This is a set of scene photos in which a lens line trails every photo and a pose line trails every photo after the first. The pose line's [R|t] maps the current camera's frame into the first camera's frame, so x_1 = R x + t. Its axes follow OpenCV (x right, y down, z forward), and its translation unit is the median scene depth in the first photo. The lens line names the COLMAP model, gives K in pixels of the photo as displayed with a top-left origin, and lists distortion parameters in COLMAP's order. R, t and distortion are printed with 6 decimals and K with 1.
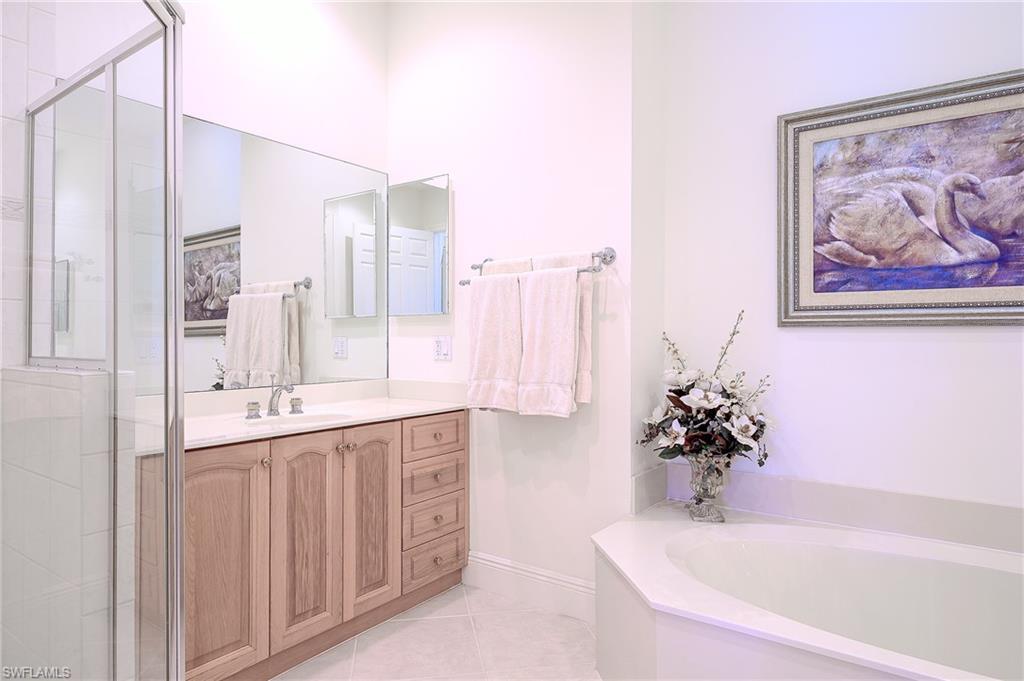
lens RADIAL K [[606.7, 0, 510.3], [0, 606.7, 331.0], [0, 0, 1]] dist [-0.002170, -0.000705]
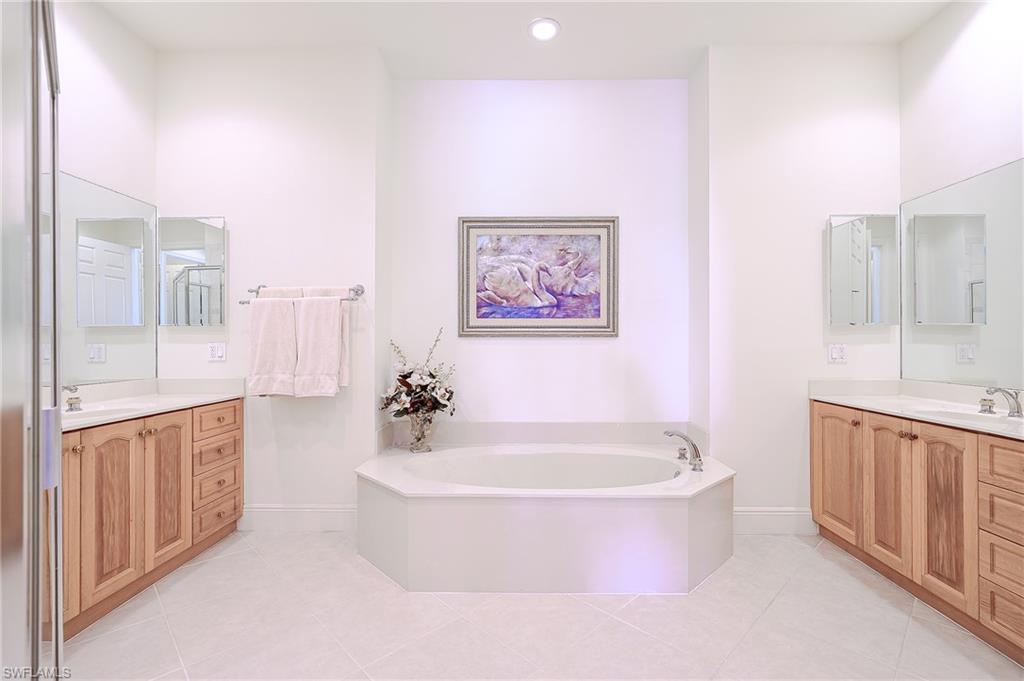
lens RADIAL K [[430.0, 0, 512.0], [0, 430.0, 340.5], [0, 0, 1]] dist [0.001379, 0.000262]
pose [[0.831291, 0.000882, 0.555837, -0.133506], [-0.002973, 0.999991, 0.002859, -0.000611], [-0.555830, -0.004029, 0.831286, -0.136034]]
